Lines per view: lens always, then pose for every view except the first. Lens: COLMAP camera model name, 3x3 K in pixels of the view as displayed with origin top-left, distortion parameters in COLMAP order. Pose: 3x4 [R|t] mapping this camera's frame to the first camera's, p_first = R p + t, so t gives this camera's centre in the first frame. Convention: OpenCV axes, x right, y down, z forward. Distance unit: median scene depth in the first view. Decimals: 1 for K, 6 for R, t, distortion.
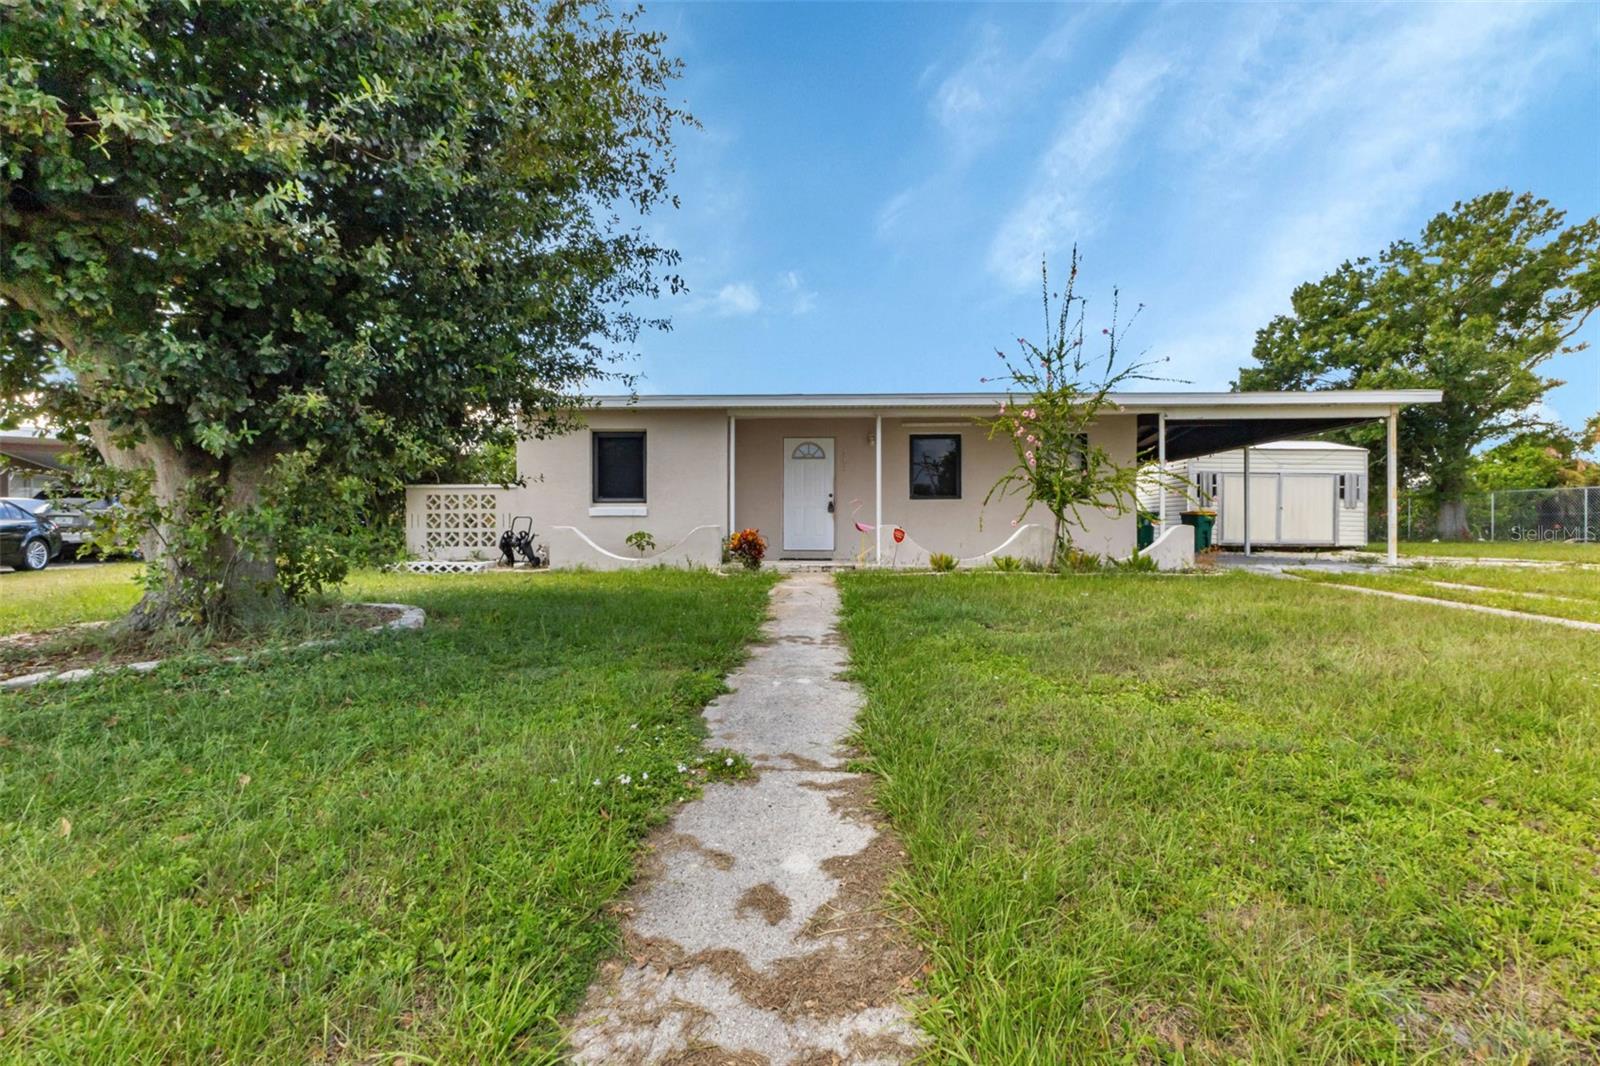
lens RADIAL K [[710.3, 0, 795.5], [0, 710.3, 532.0], [0, 0, 1]] dist [0.012110, -0.001590]
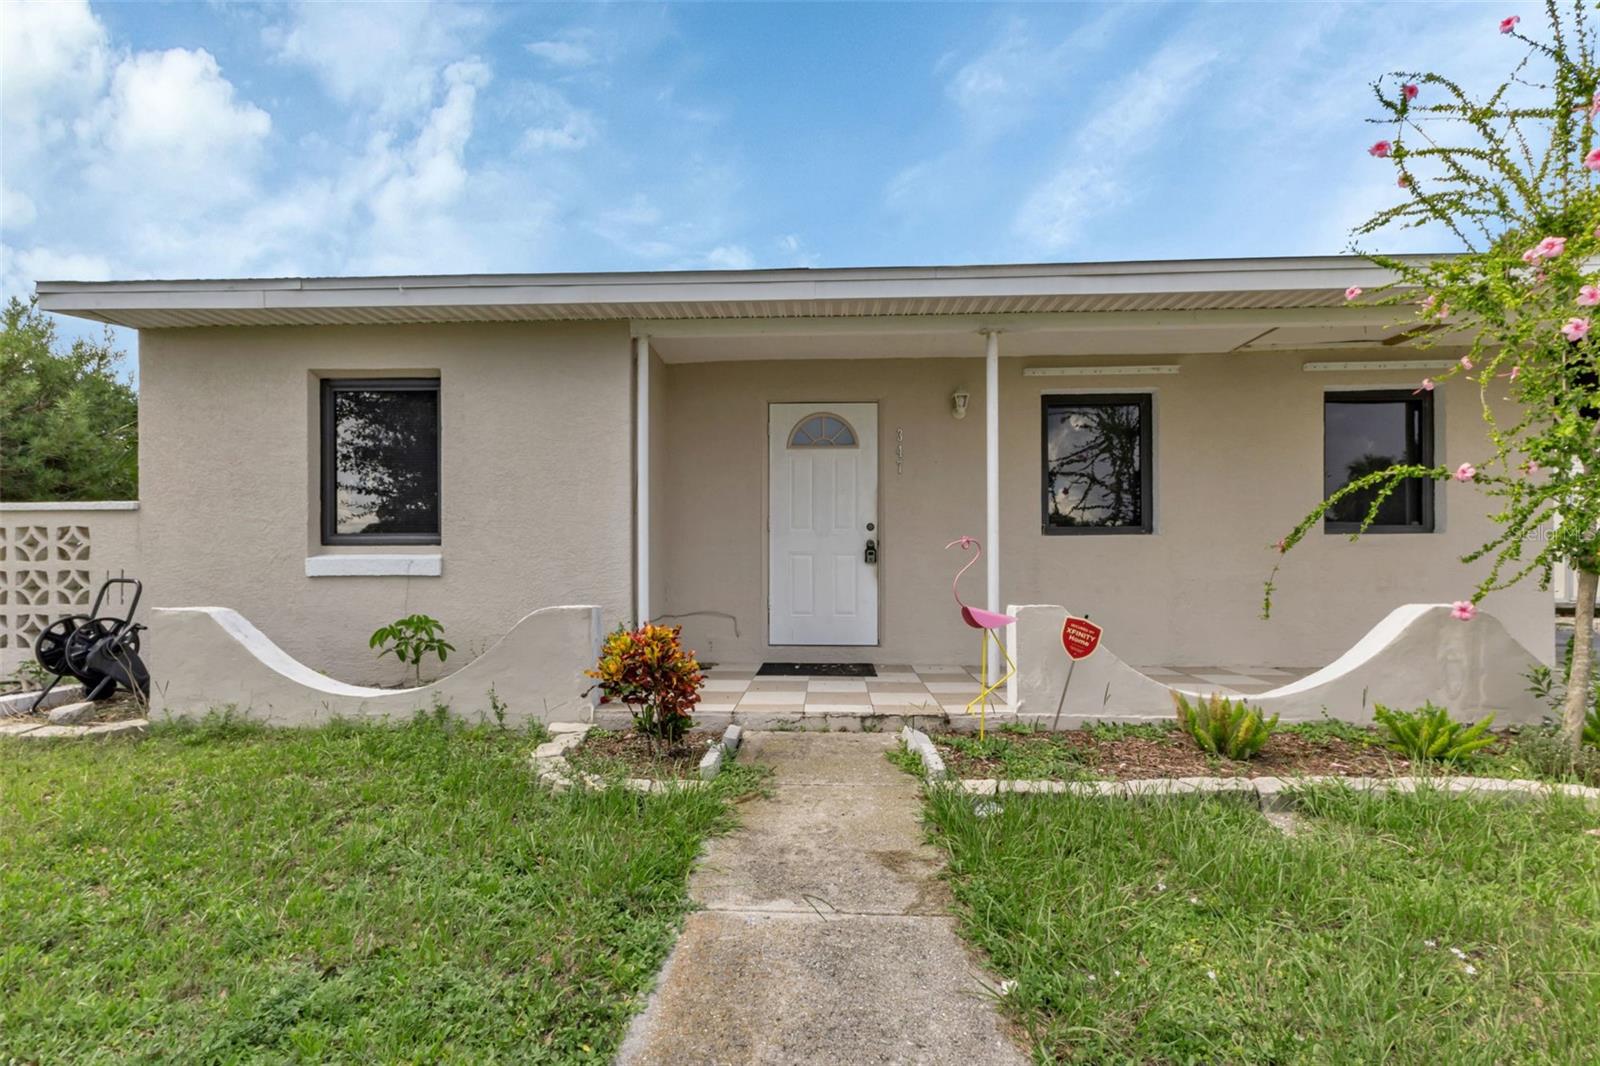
lens RADIAL K [[710.3, 0, 790.2], [0, 710.3, 548.7], [0, 0, 1]] dist [0.012110, -0.001590]
pose [[0.999946, -0.001495, -0.010298, 0.001125], [0.001260, 0.999740, -0.022759, -0.017834], [0.010330, 0.022745, 0.999688, 0.357572]]
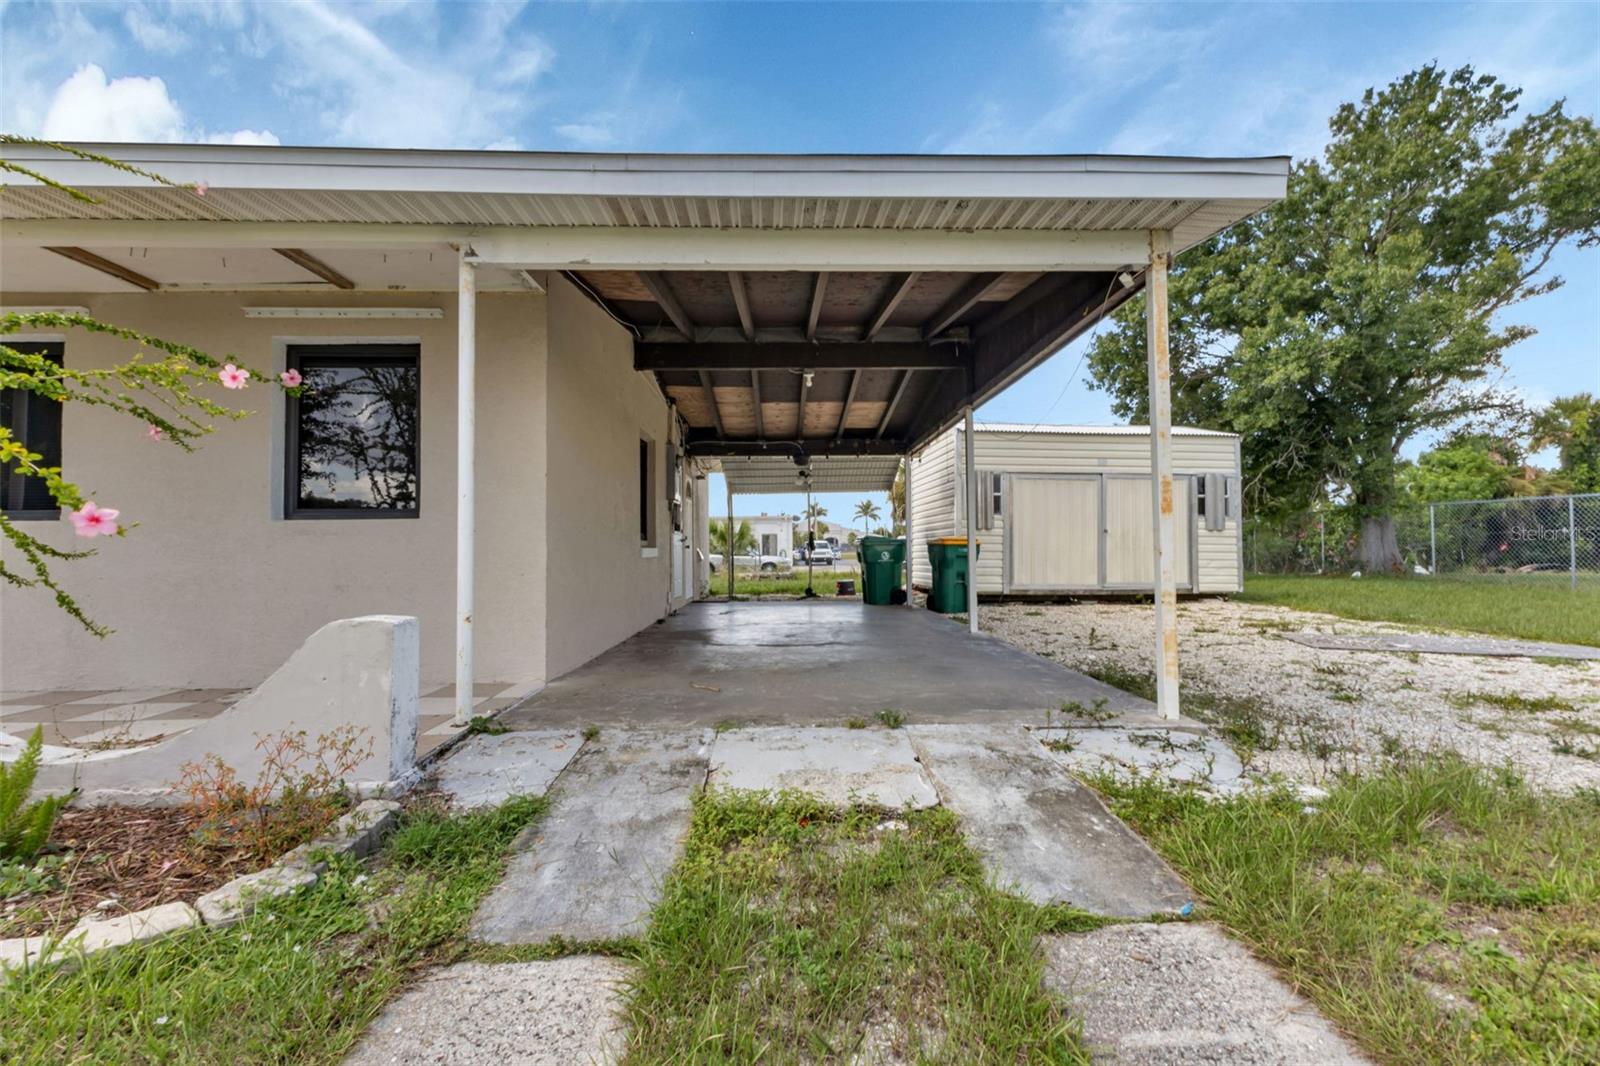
lens RADIAL K [[710.3, 0, 804.4], [0, 710.3, 528.1], [0, 0, 1]] dist [0.012110, -0.001590]
pose [[0.998456, -0.006090, 0.055208, 0.389920], [0.007879, 0.999449, -0.032250, -0.018379], [-0.054981, 0.032635, 0.997954, 0.408574]]
